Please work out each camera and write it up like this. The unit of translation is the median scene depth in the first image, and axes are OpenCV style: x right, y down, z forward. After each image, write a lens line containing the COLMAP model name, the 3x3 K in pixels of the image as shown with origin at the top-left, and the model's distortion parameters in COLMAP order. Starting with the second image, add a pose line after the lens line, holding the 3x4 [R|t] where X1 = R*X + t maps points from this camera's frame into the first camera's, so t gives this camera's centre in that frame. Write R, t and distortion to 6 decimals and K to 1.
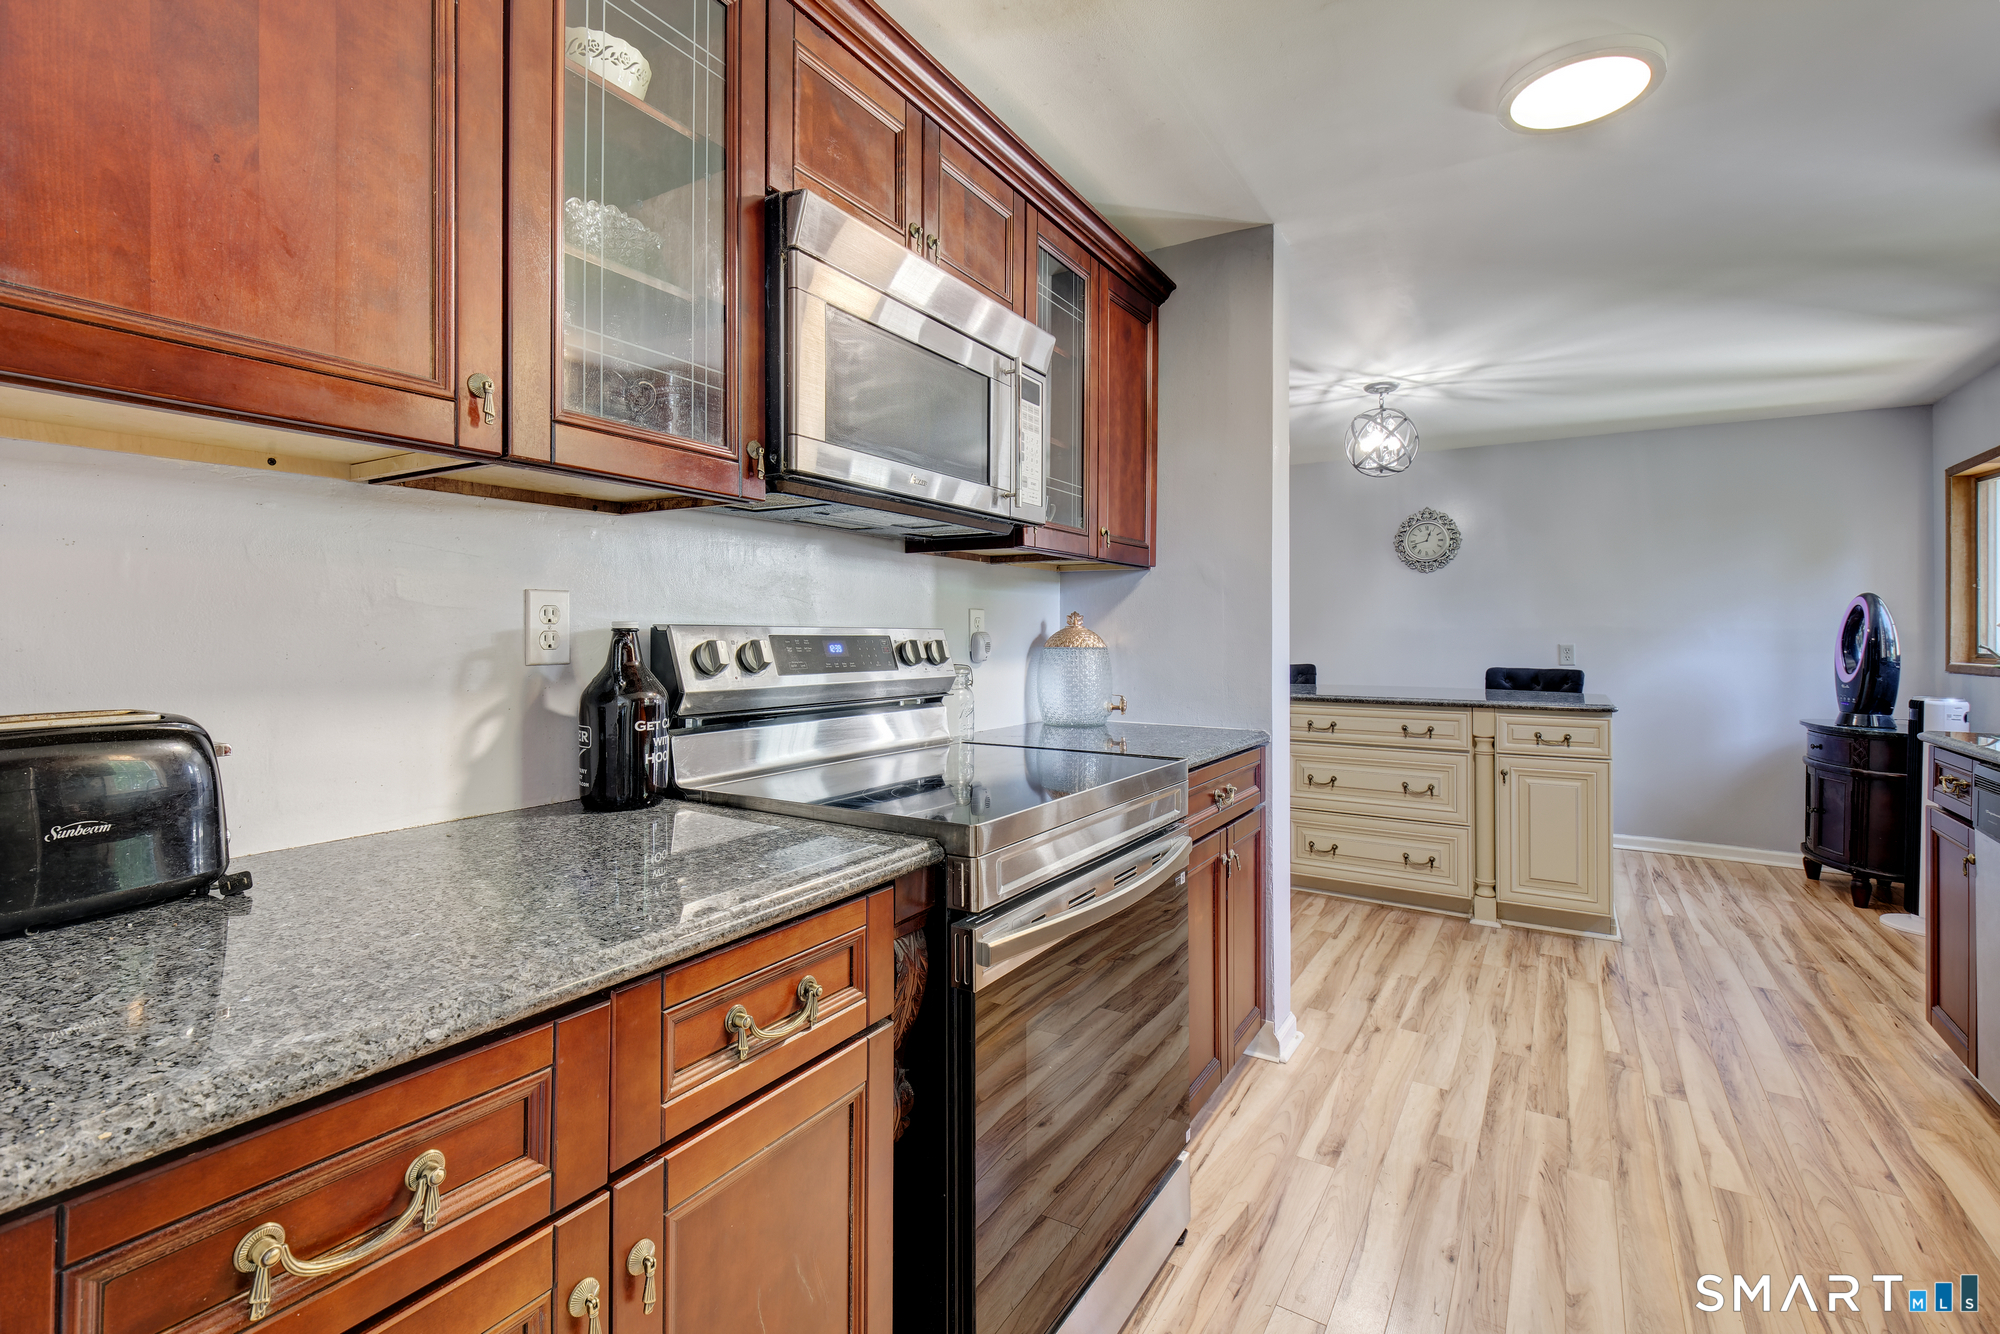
lens RADIAL K [[888.7, 0, 996.9], [0, 888.7, 629.0], [0, 0, 1]] dist [0.000055, -0.001295]
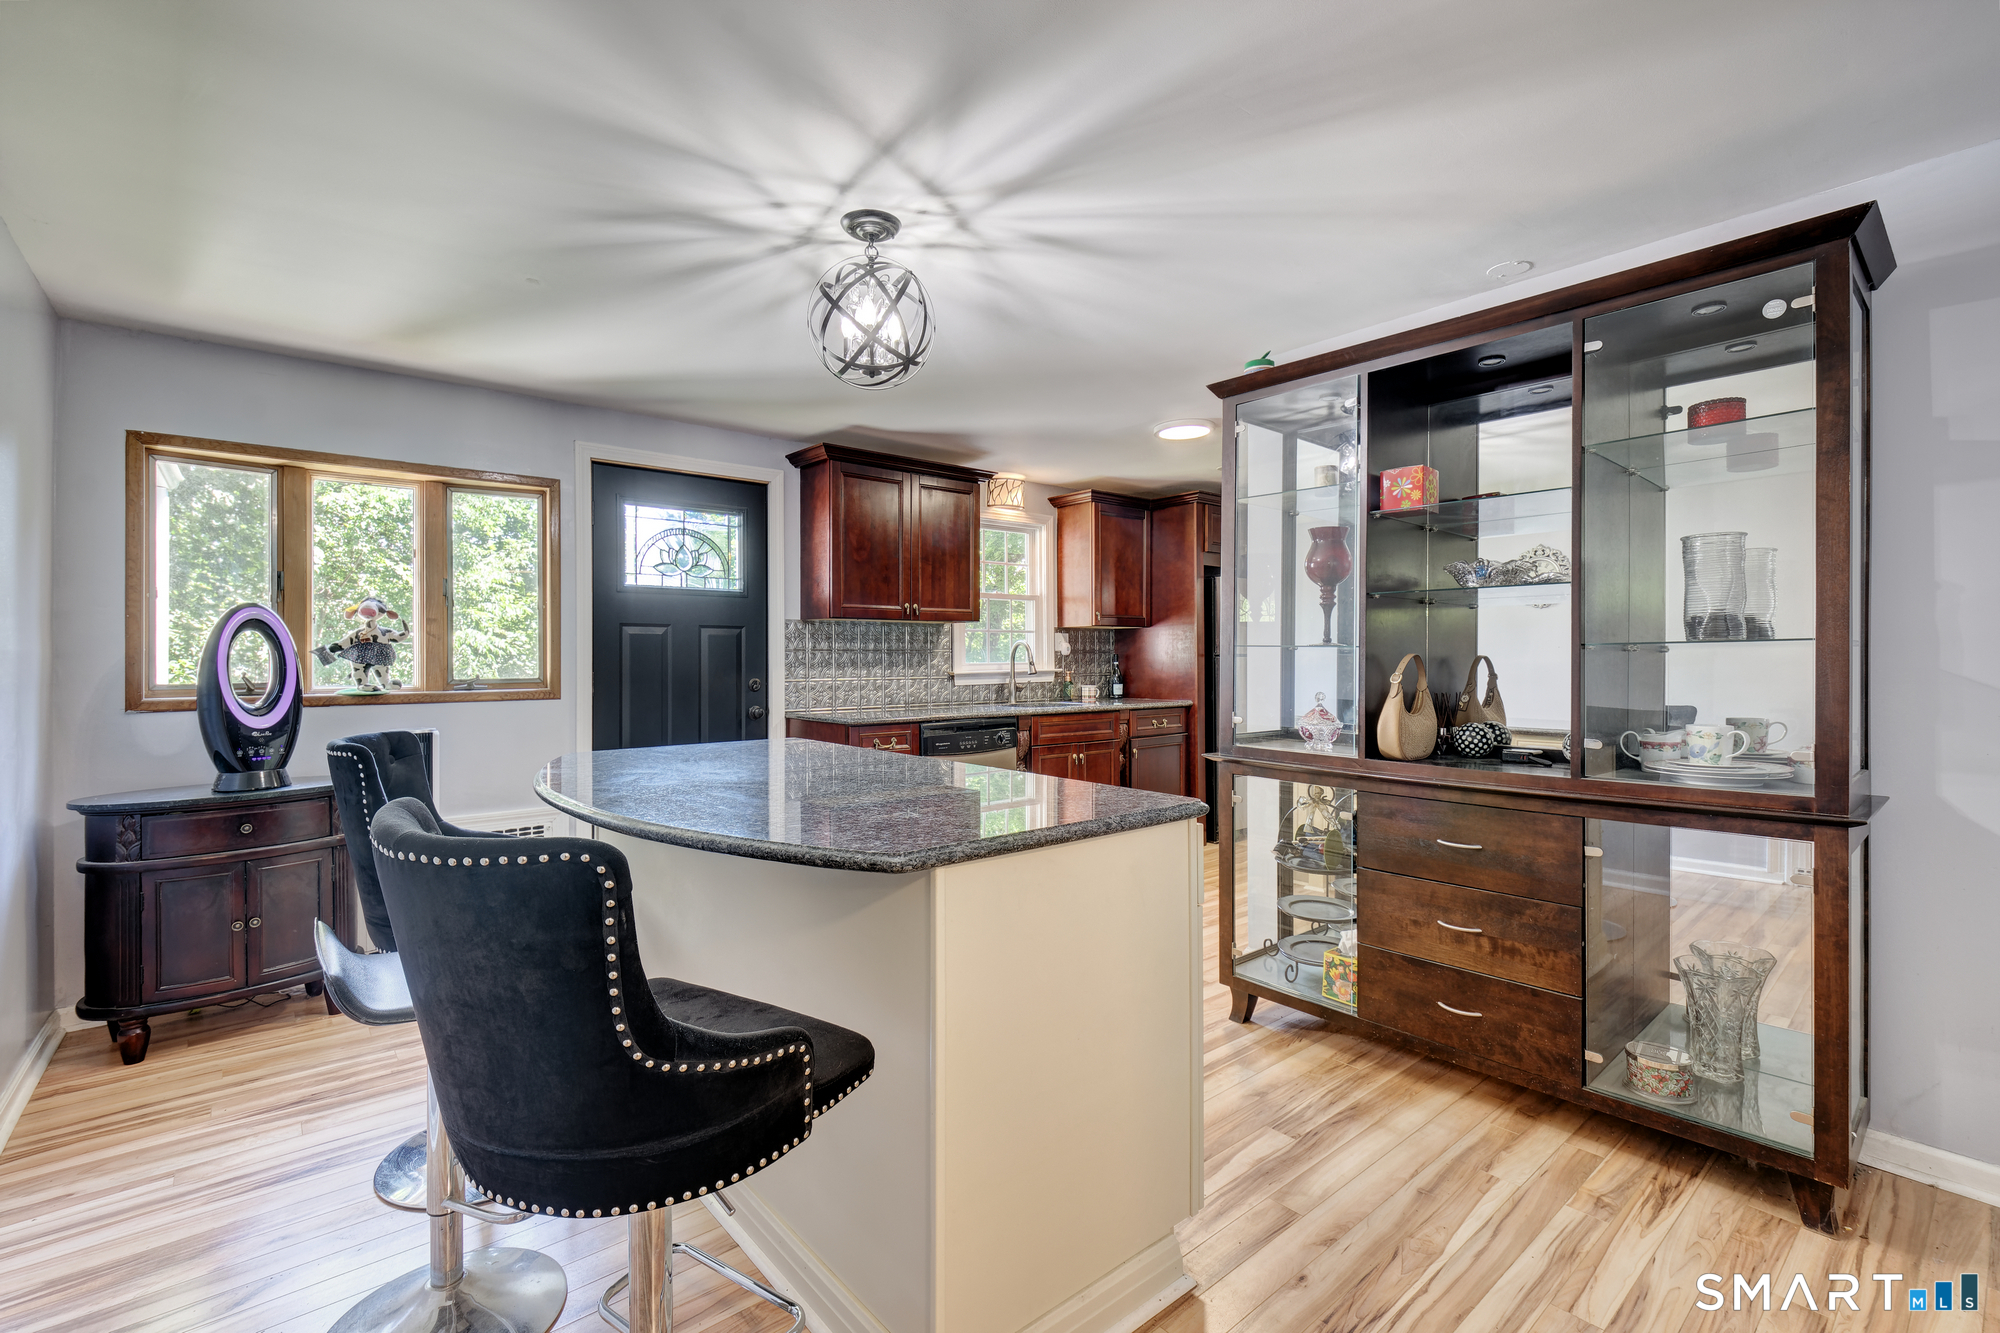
lens RADIAL K [[888.7, 0, 1024.6], [0, 888.7, 666.9], [0, 0, 1]] dist [0.000055, -0.001295]
pose [[-0.962393, -0.001972, 0.271654, 0.218871], [-0.001091, 0.999994, 0.003393, 0.010877], [-0.271659, 0.002969, -0.962389, 1.829322]]
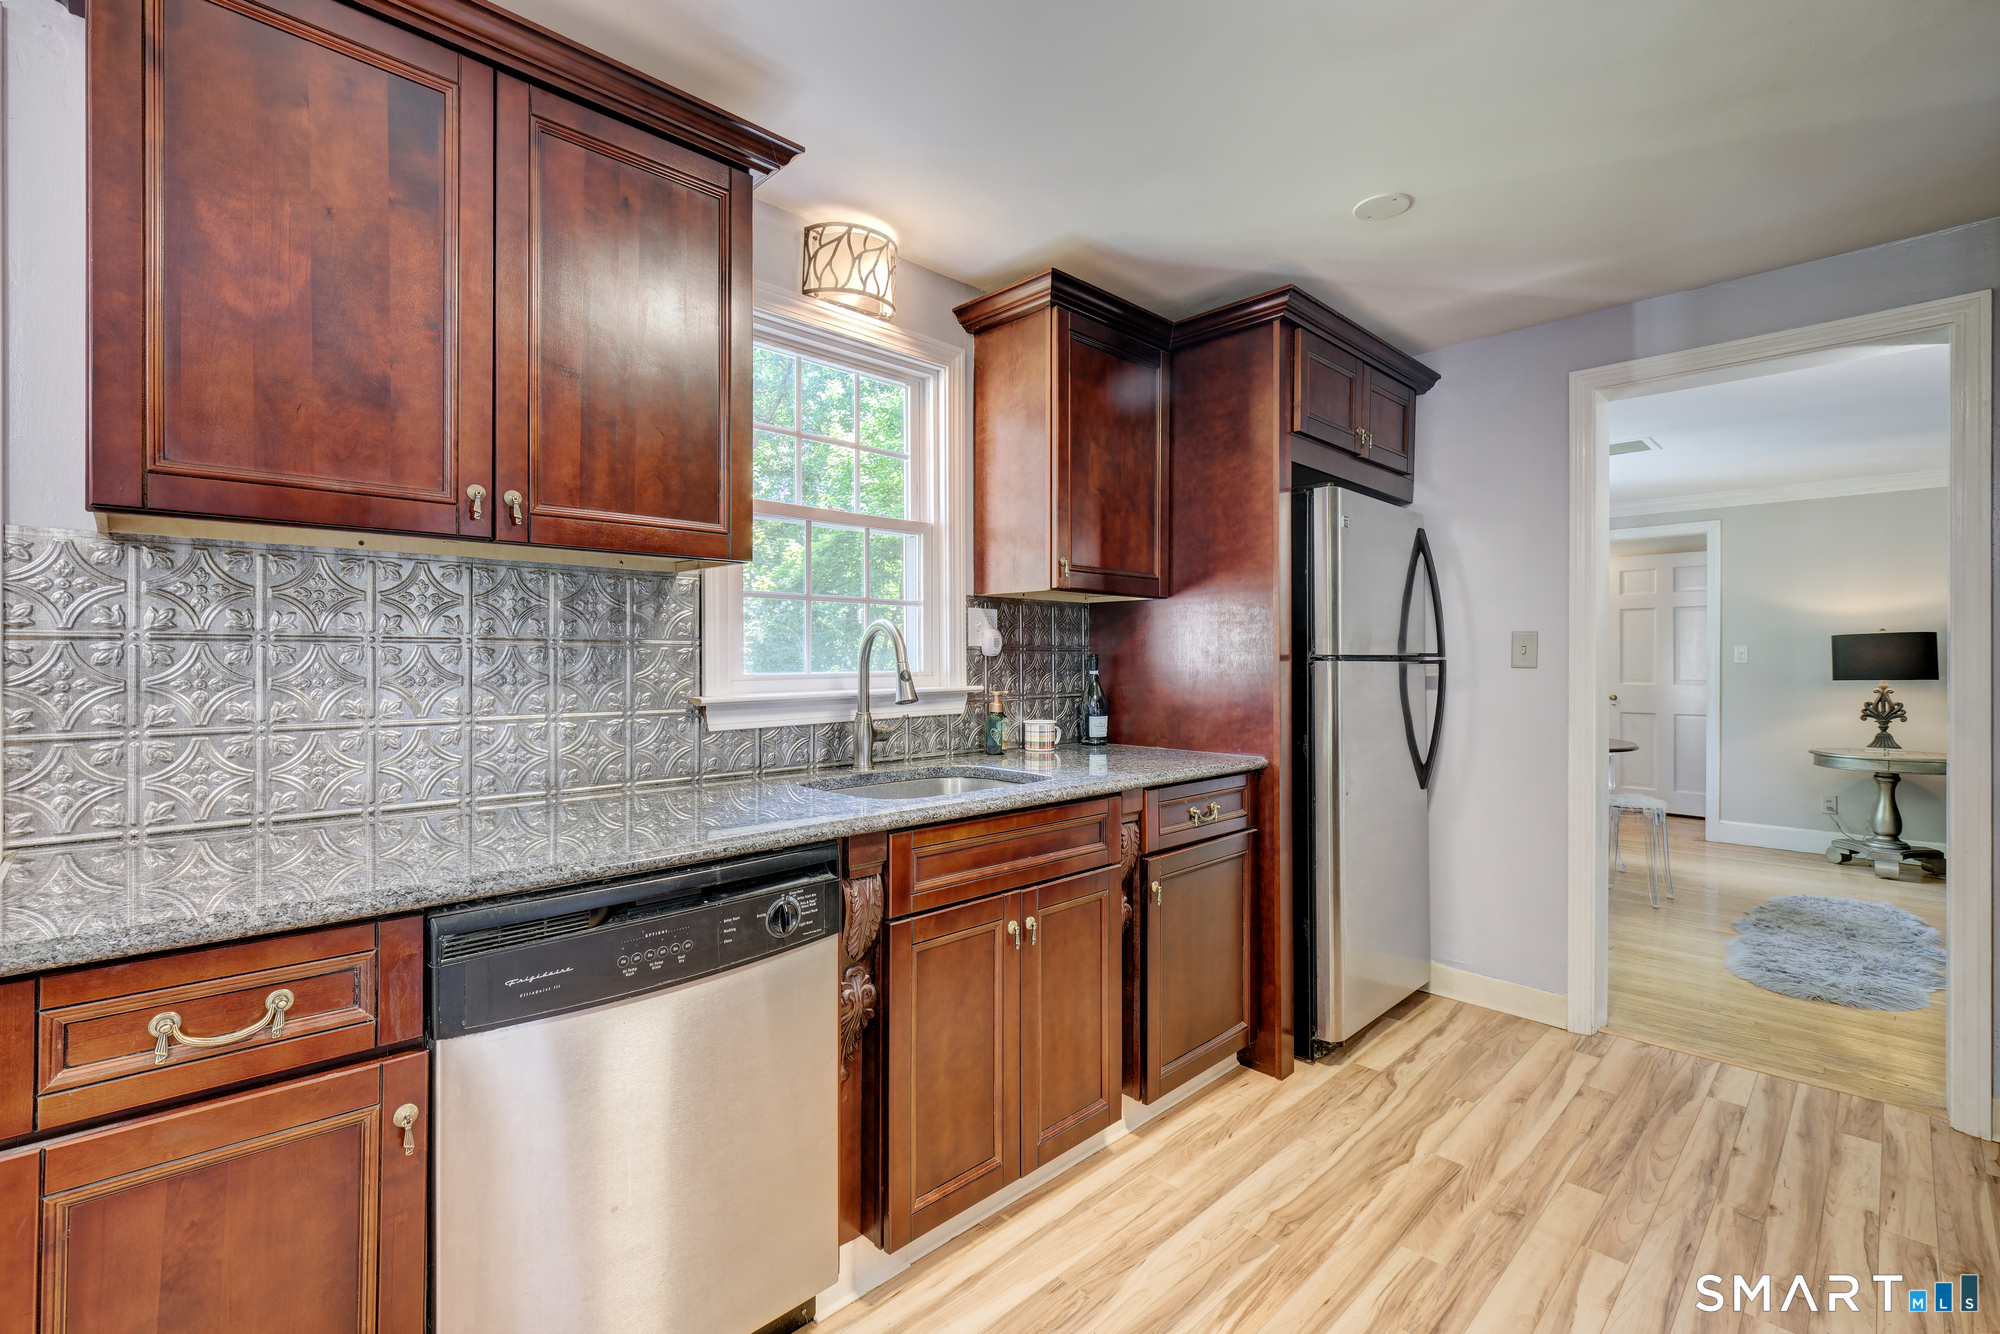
lens RADIAL K [[888.7, 0, 1006.6], [0, 888.7, 659.7], [0, 0, 1]] dist [0.000055, -0.001295]
pose [[-0.977181, -0.003461, 0.212382, 0.428062], [-0.004851, 0.999970, -0.006026, 0.001989], [-0.212355, -0.006919, -0.977168, 0.919710]]
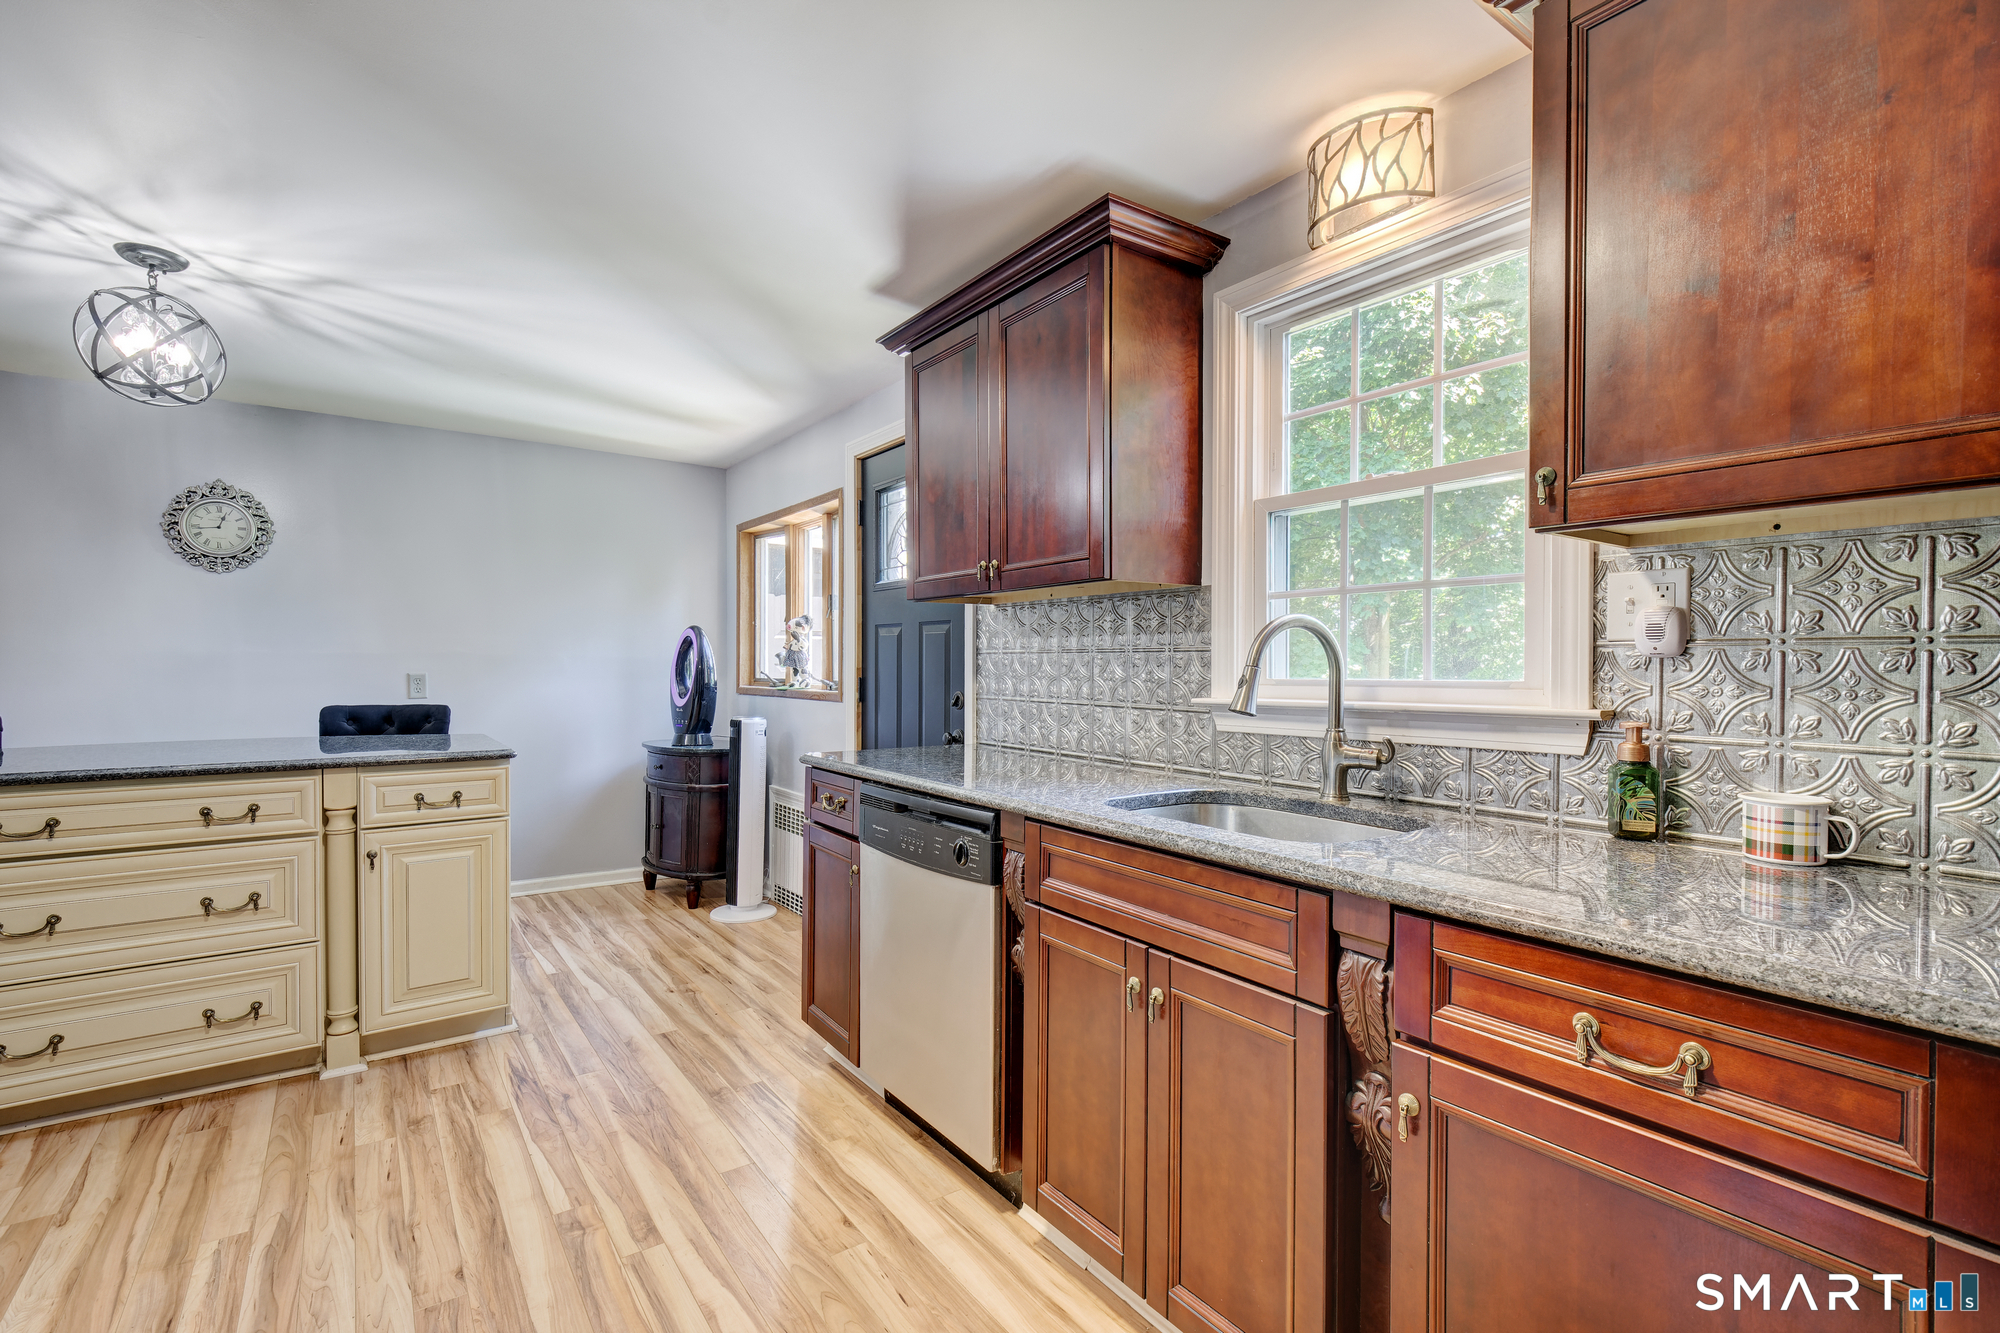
lens RADIAL K [[888.7, 0, 986.3], [0, 888.7, 672.0], [0, 0, 1]] dist [0.000055, -0.001295]
pose [[0.370518, -0.010098, 0.928771, 0.091946], [-0.009739, 0.999844, 0.014756, -0.002264], [-0.928774, -0.014513, 0.370361, 0.287555]]
